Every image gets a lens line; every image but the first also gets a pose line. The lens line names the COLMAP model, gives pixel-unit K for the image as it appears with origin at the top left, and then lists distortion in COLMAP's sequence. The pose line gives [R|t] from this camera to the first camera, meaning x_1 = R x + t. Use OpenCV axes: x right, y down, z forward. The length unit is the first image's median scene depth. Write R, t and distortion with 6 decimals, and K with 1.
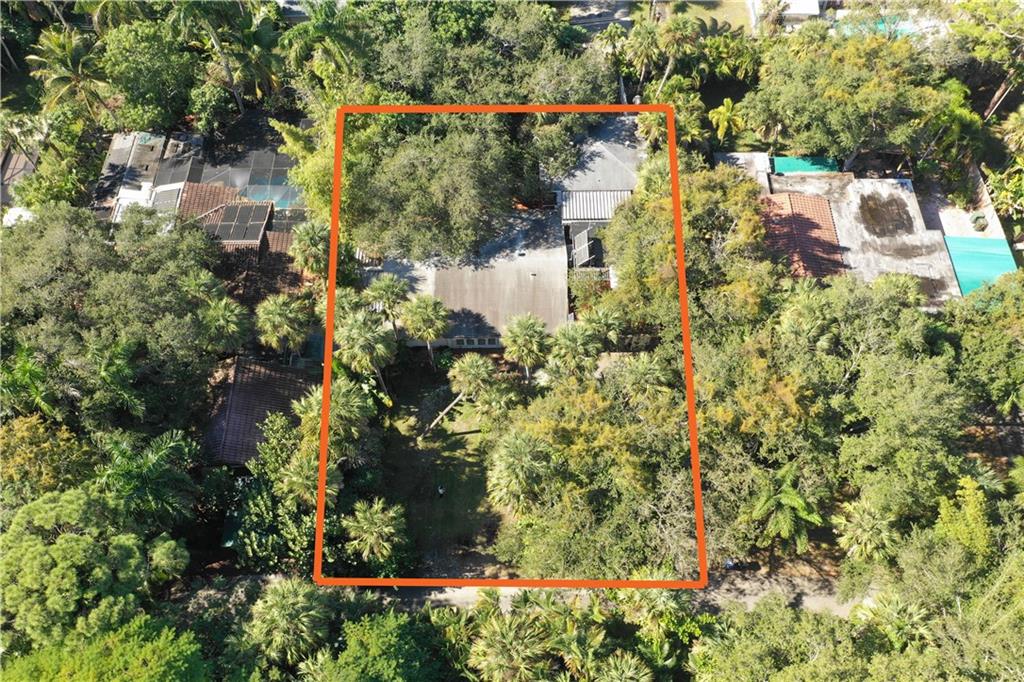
lens RADIAL K [[840.9, 0, 509.4], [0, 840.9, 339.5], [0, 0, 1]] dist [0.011970, 0.001562]
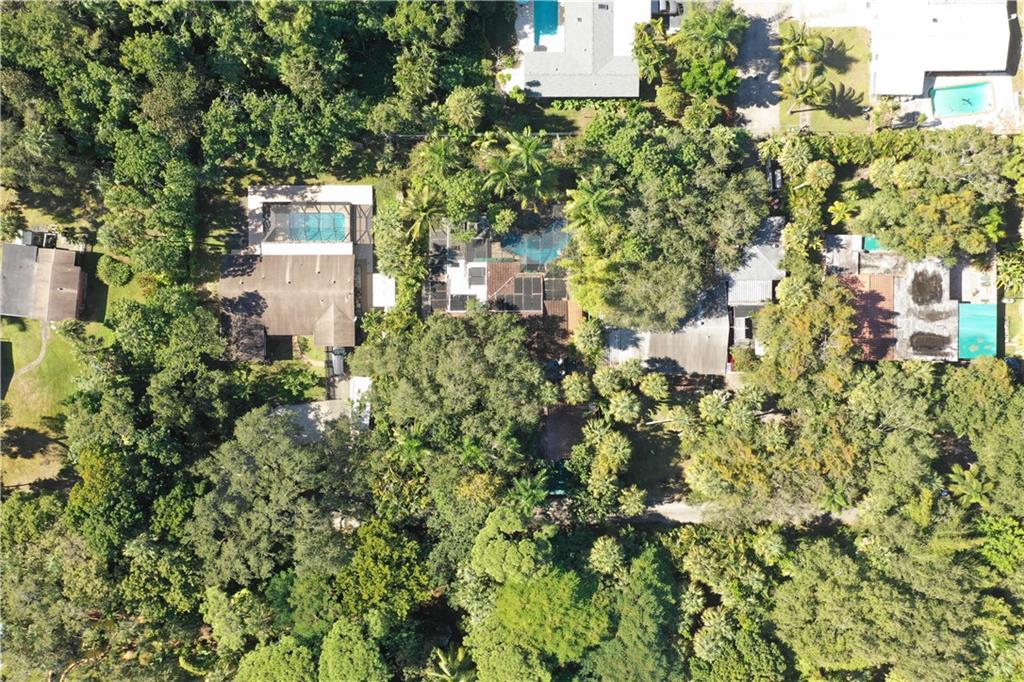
lens RADIAL K [[817.4, 0, 512.0], [0, 817.4, 341.0], [0, 0, 1]] dist [0.010443, 0.009461]
pose [[0.999986, 0.001872, 0.004987, -0.363732], [-0.004140, 0.862182, 0.506582, -0.875266], [-0.003351, -0.506595, 0.862178, -0.408837]]
